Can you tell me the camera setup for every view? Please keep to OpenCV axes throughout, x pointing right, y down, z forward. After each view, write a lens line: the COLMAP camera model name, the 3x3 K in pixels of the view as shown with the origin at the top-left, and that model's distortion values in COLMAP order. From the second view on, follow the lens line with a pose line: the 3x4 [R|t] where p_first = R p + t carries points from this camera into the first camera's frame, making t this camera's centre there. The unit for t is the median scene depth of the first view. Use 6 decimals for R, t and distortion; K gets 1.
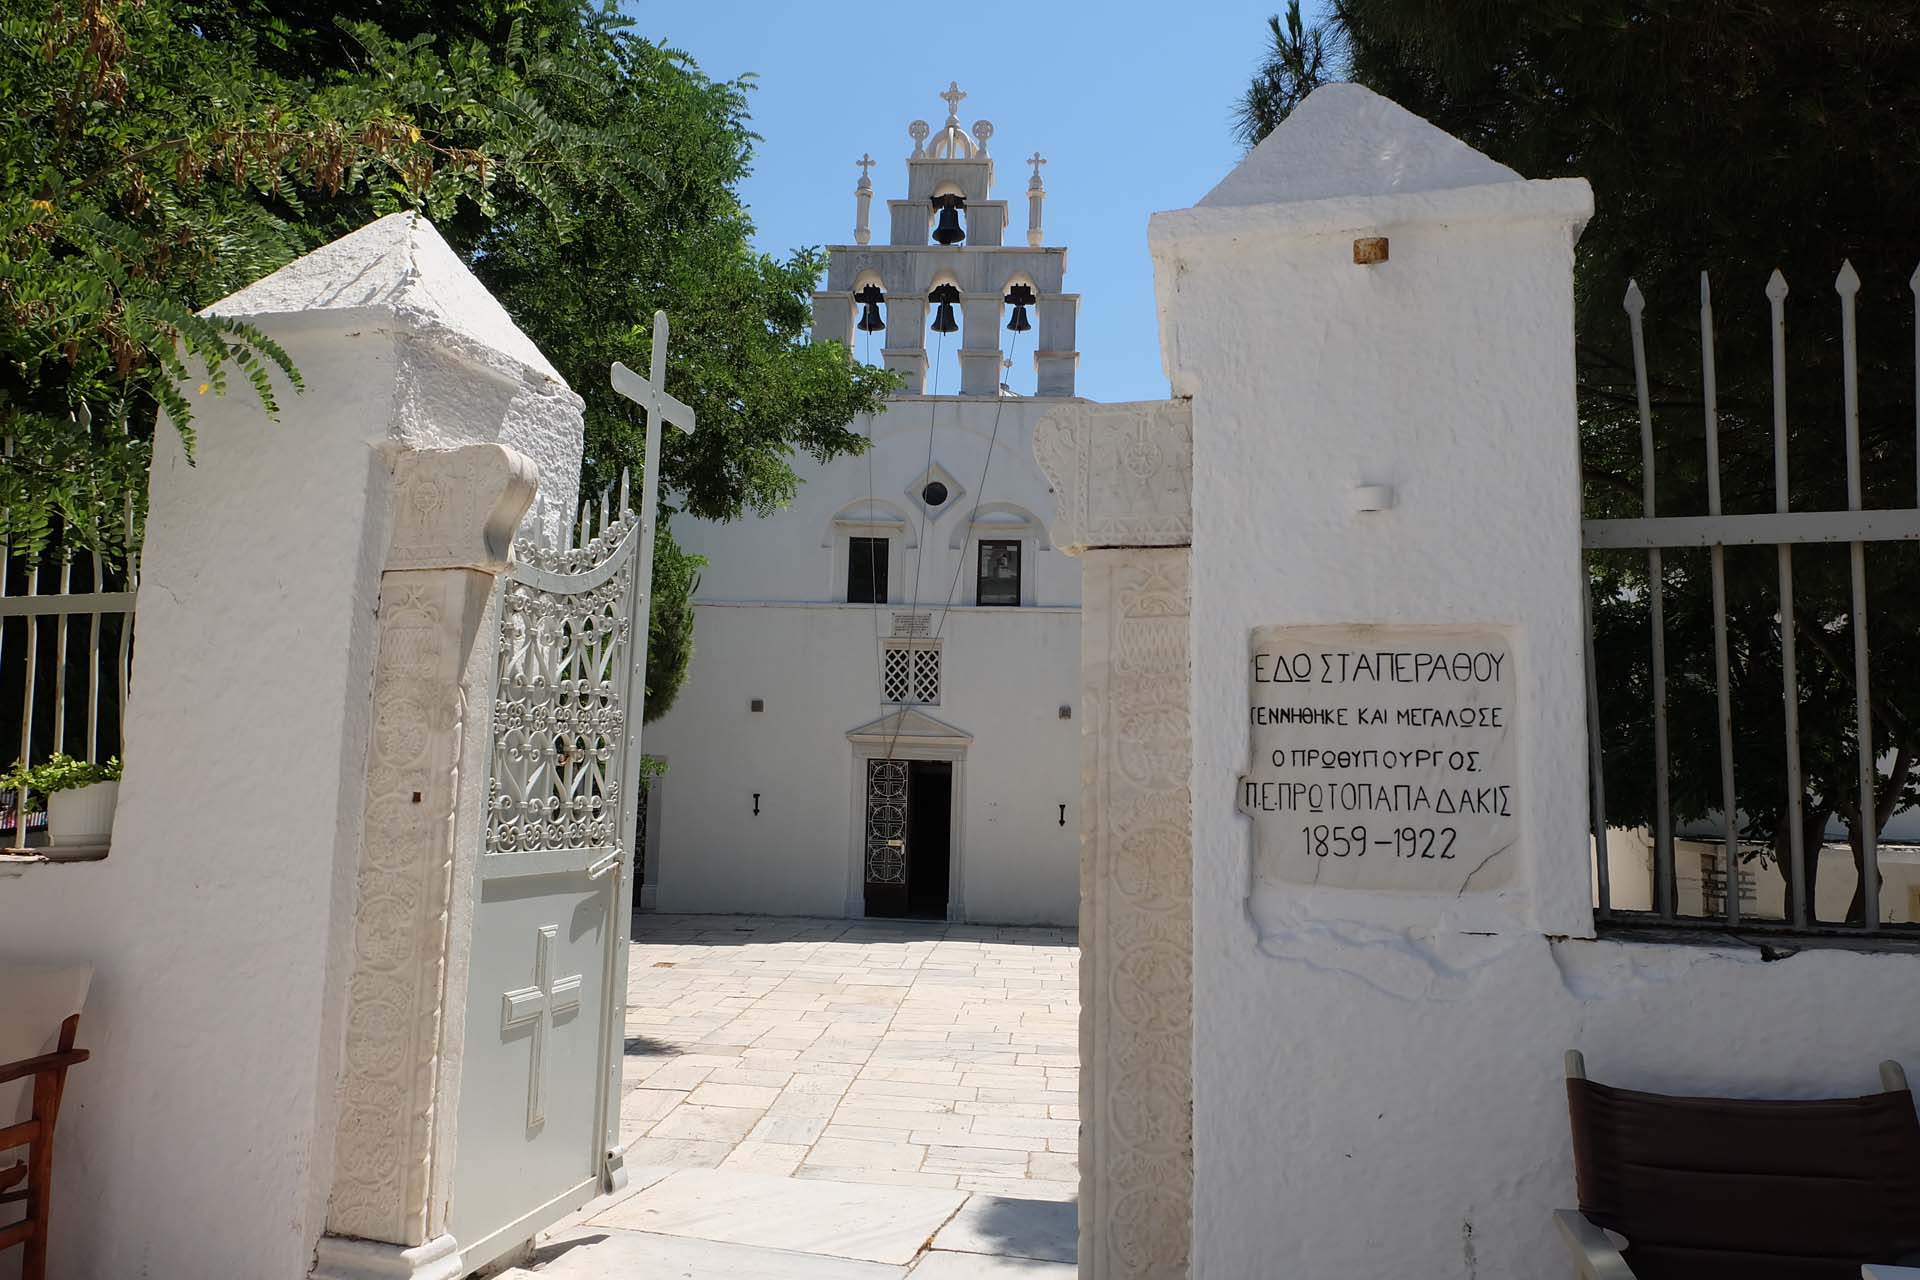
lens RADIAL K [[1296.0, 0, 960.0], [0, 1296.0, 640.0], [0, 0, 1]] dist [-0.046681, 0.000089]
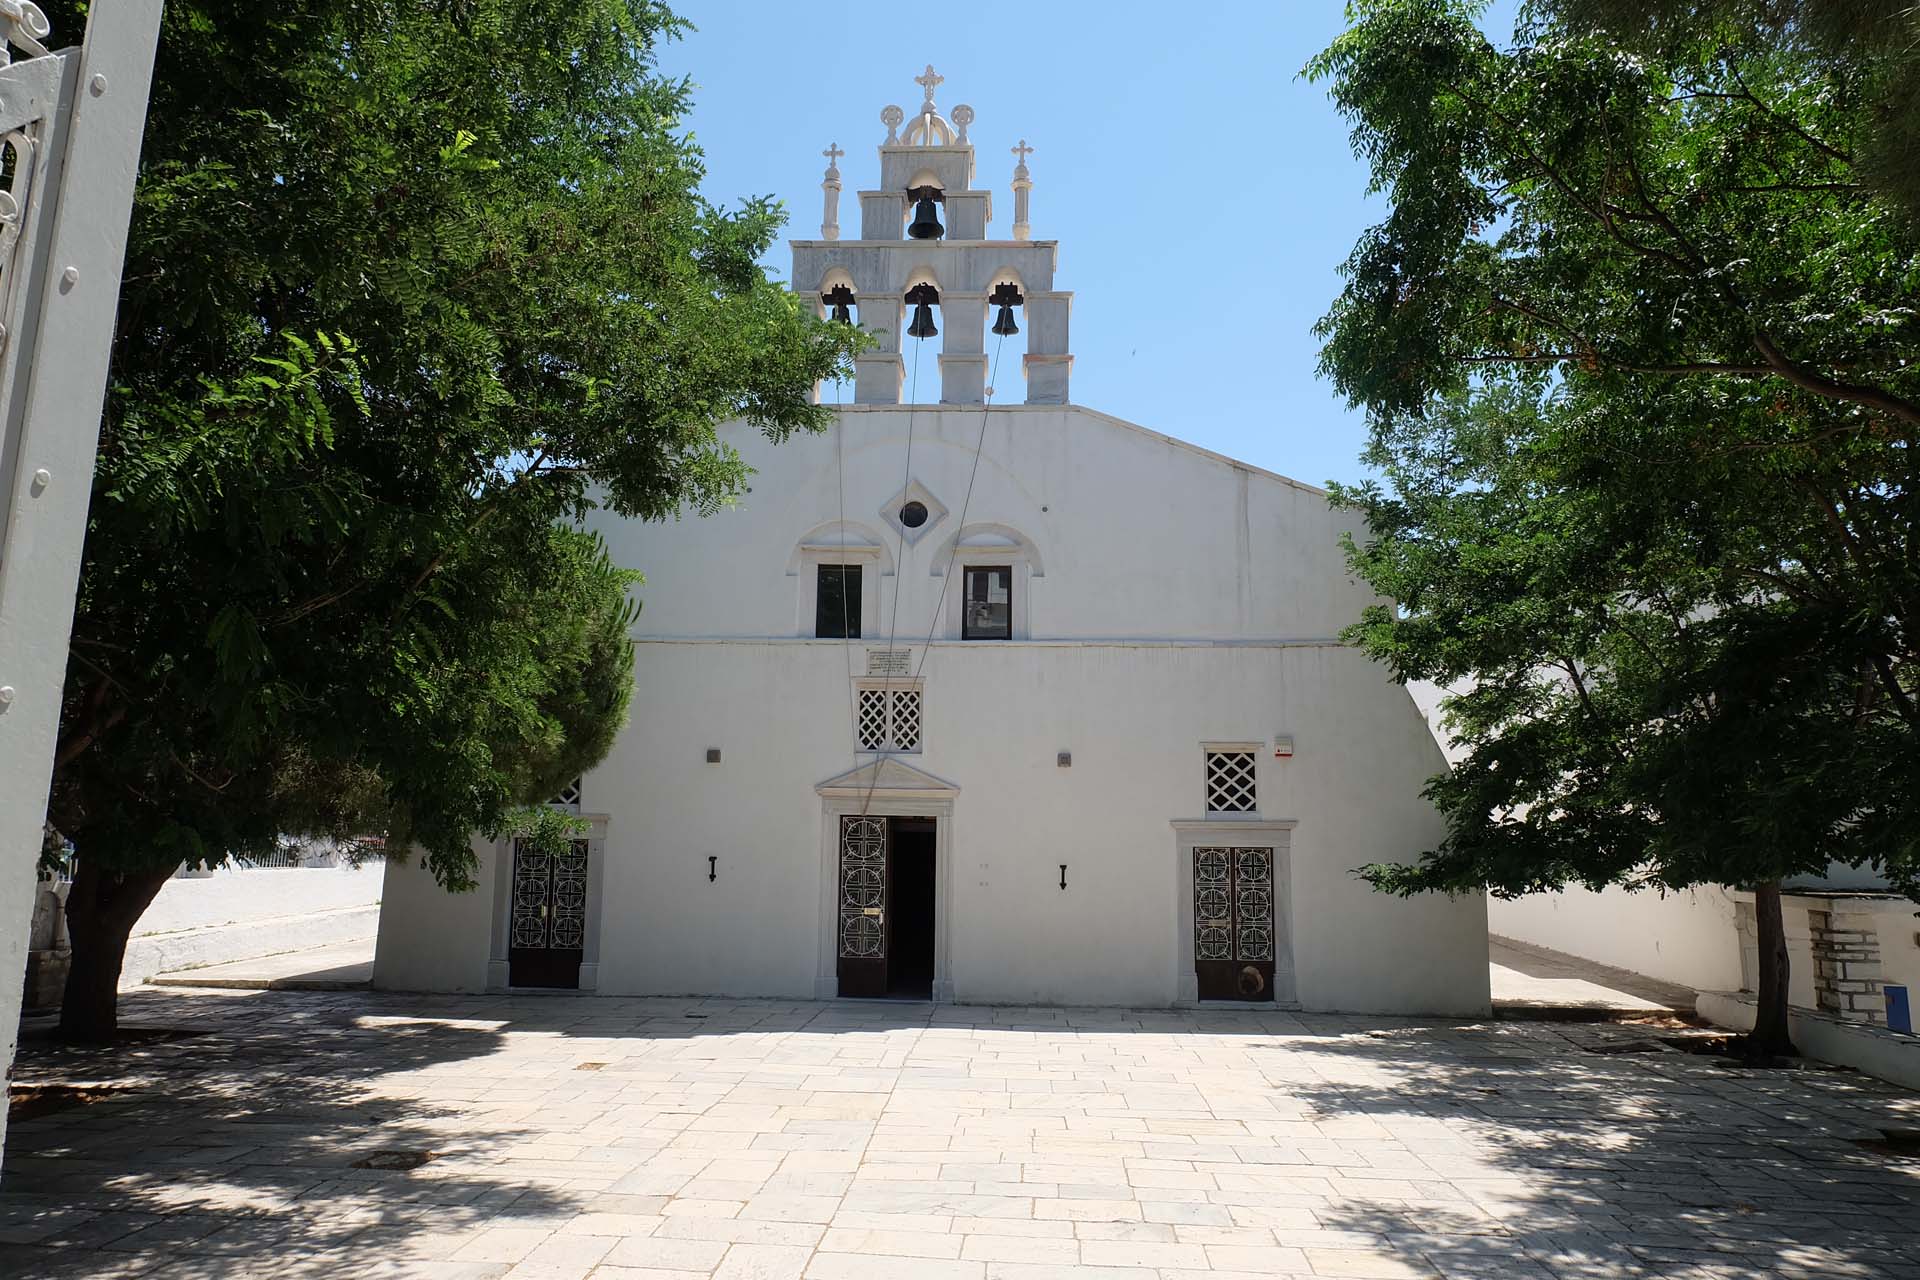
lens RADIAL K [[1296.0, 0, 960.0], [0, 1296.0, 640.0], [0, 0, 1]] dist [-0.046681, 0.000089]
pose [[0.999790, -0.010935, 0.017334, -0.003875], [0.011721, 0.998877, -0.045897, 0.014235], [-0.016812, 0.046090, 0.998796, 0.115460]]
